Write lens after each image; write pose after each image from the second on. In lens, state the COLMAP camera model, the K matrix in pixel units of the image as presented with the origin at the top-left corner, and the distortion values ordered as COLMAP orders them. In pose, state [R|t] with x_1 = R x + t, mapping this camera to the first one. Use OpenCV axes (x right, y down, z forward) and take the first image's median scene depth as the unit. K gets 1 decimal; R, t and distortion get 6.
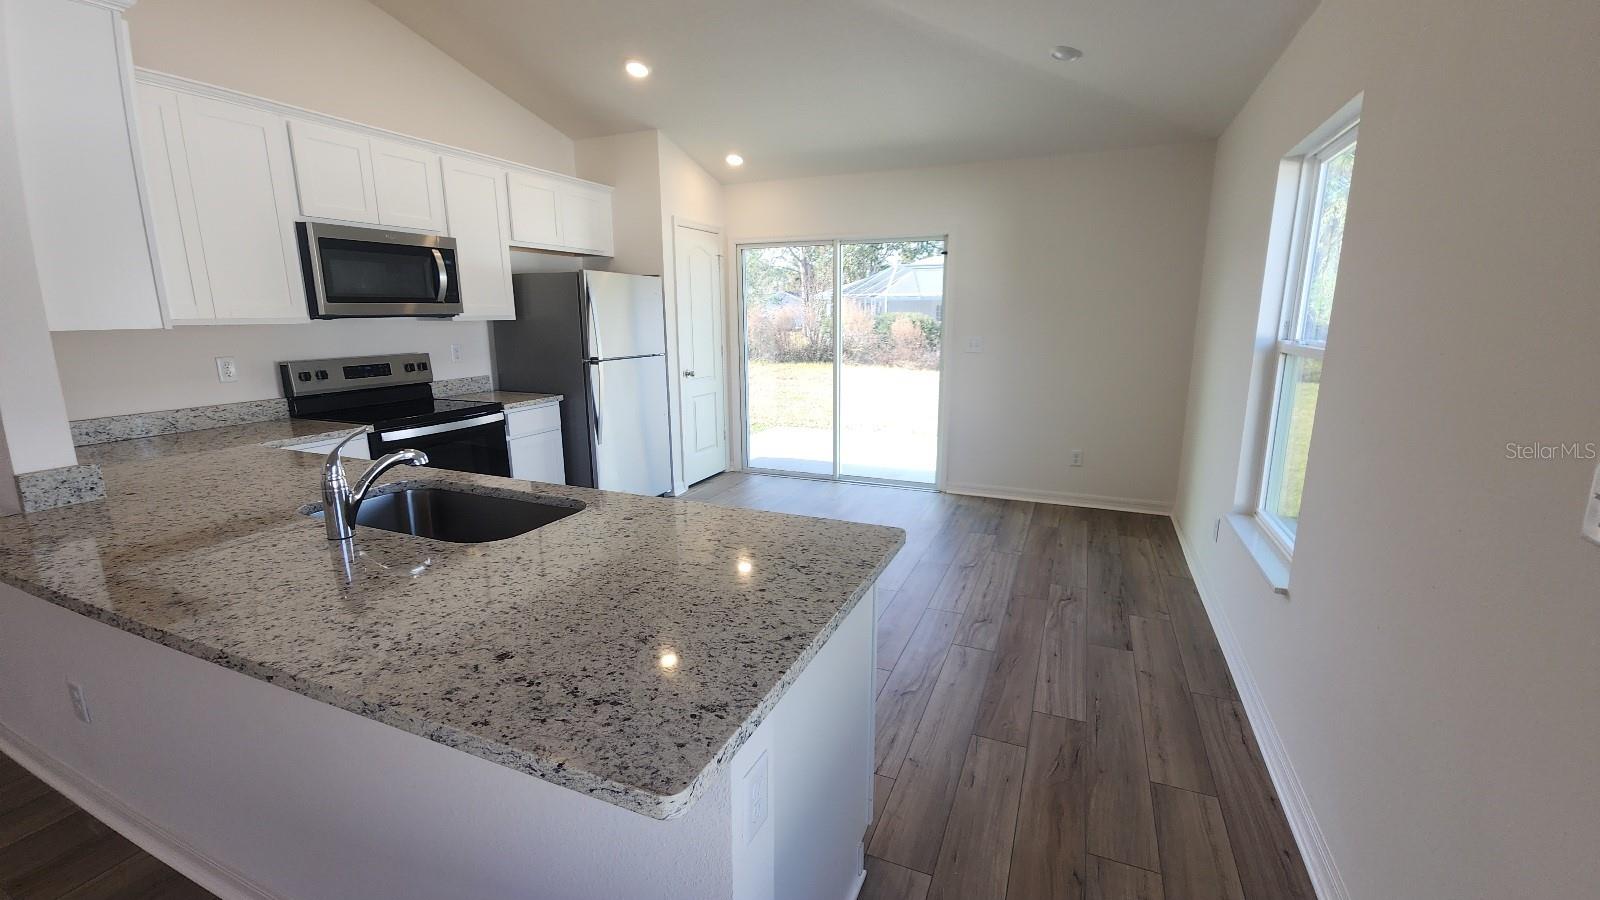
lens RADIAL K [[640.0, 0, 800.0], [0, 640.0, 450.0], [0, 0, 1]] dist [-0.008720, -0.000083]
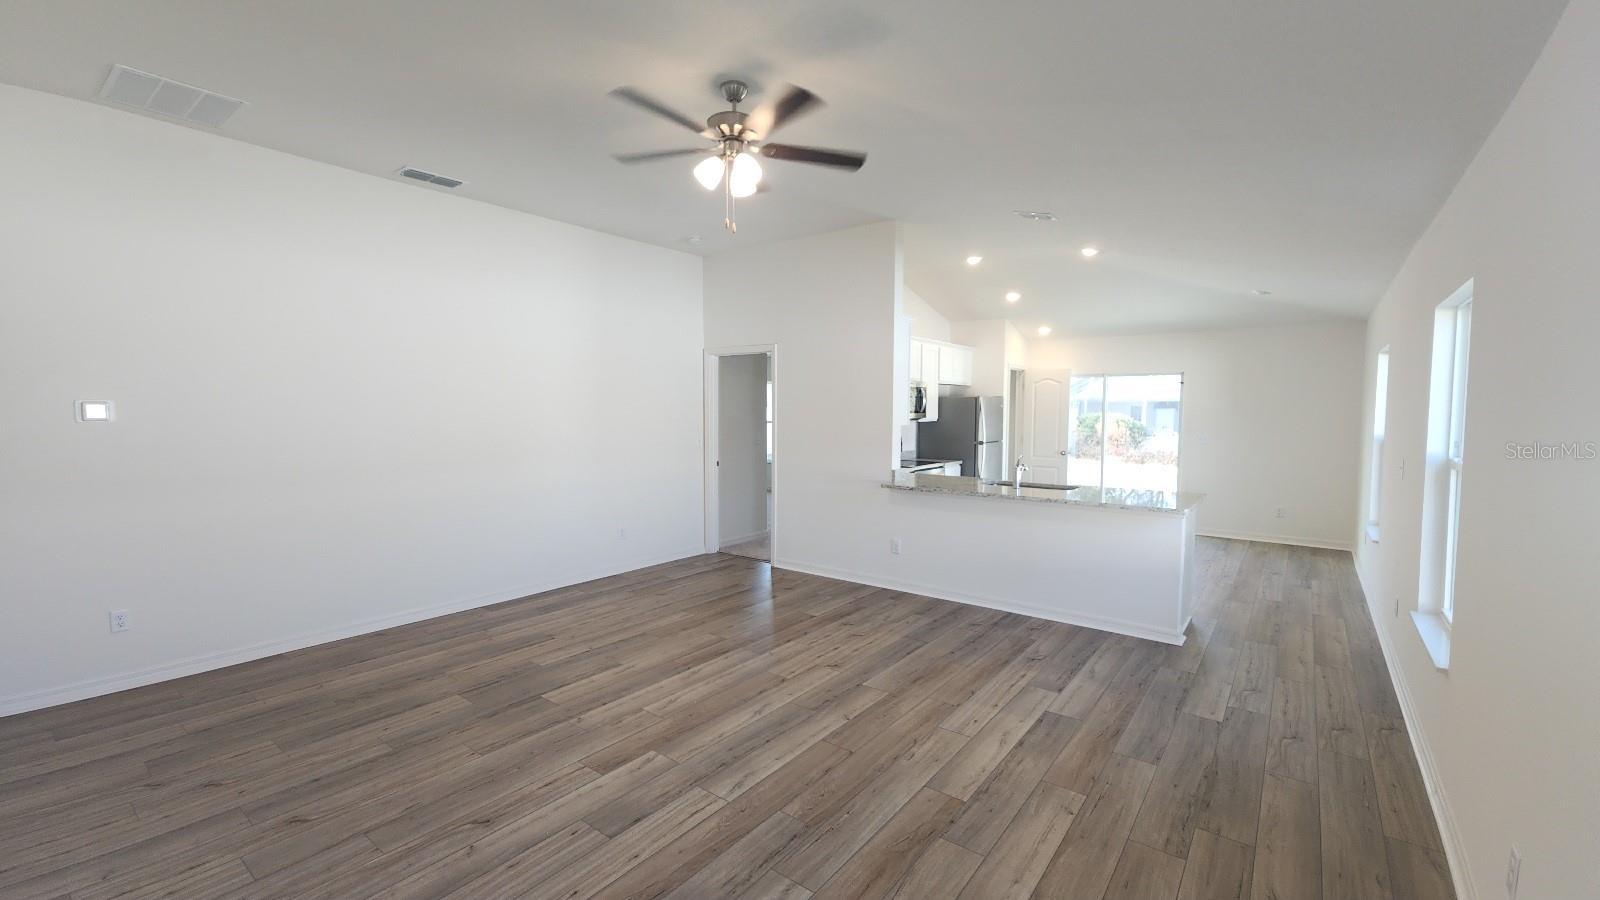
lens RADIAL K [[653.1, 0, 805.9], [0, 653.1, 451.5], [0, 0, 1]] dist [0.009664, -0.009943]
pose [[0.972984, 0.018075, -0.230165, -0.409185], [-0.051809, 0.988600, -0.141375, 0.197259], [0.224986, 0.149480, 0.962828, -1.031002]]
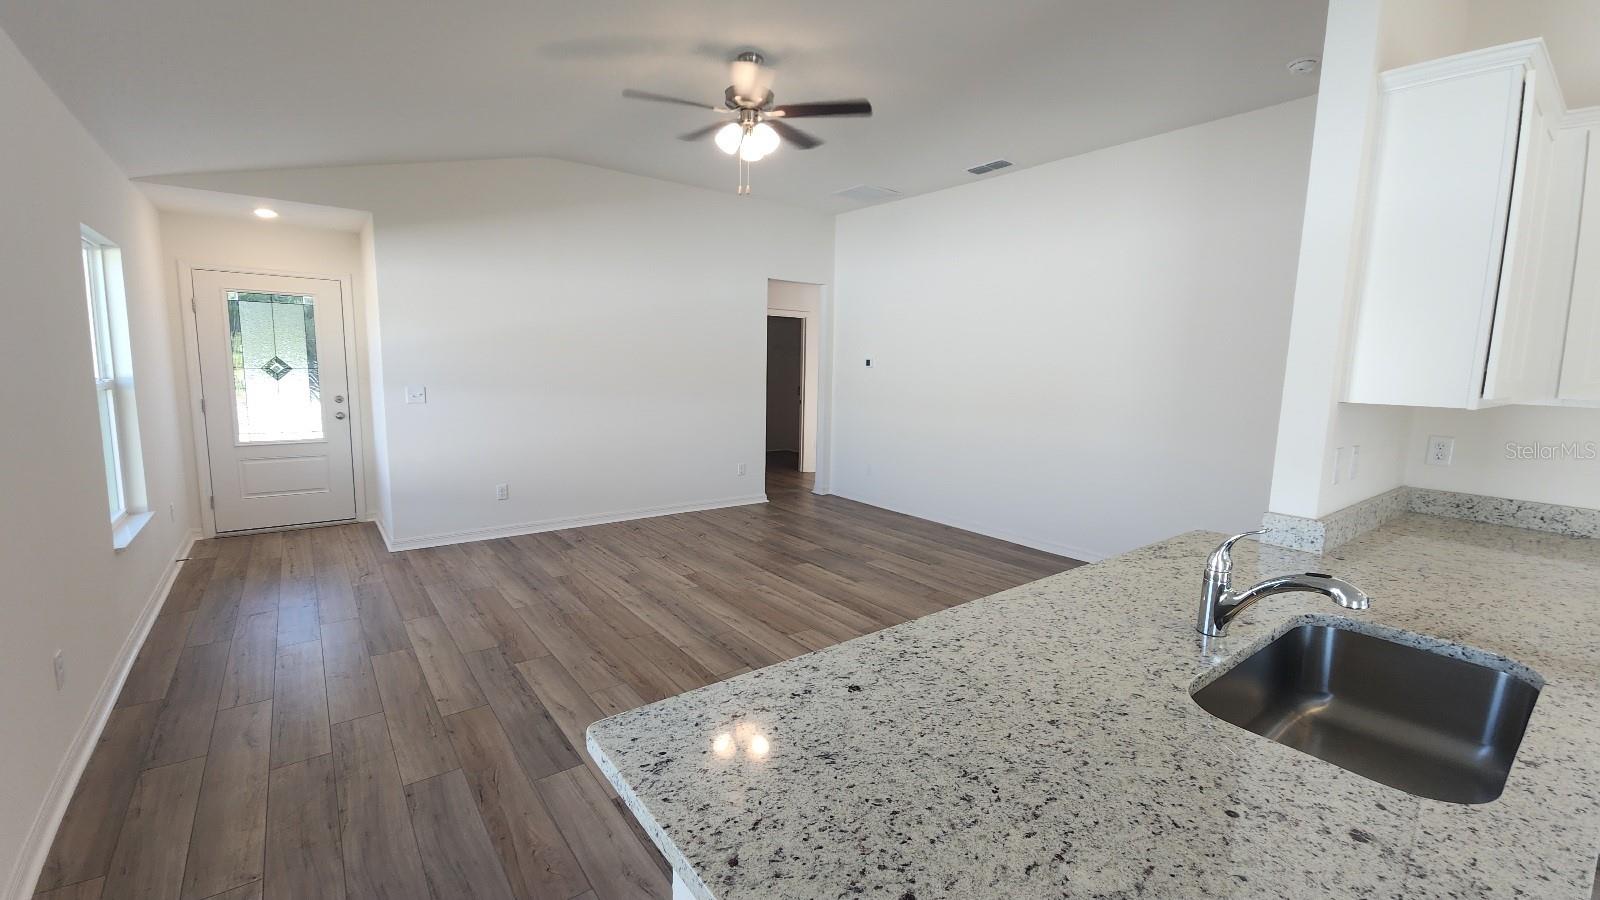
lens RADIAL K [[653.1, 0, 805.9], [0, 653.1, 451.5], [0, 0, 1]] dist [0.009664, -0.009943]
pose [[-0.475220, 0.106616, -0.873383, 0.143285], [-0.205482, 0.951735, 0.227987, -0.084935], [0.855537, 0.287809, -0.430376, 0.347194]]
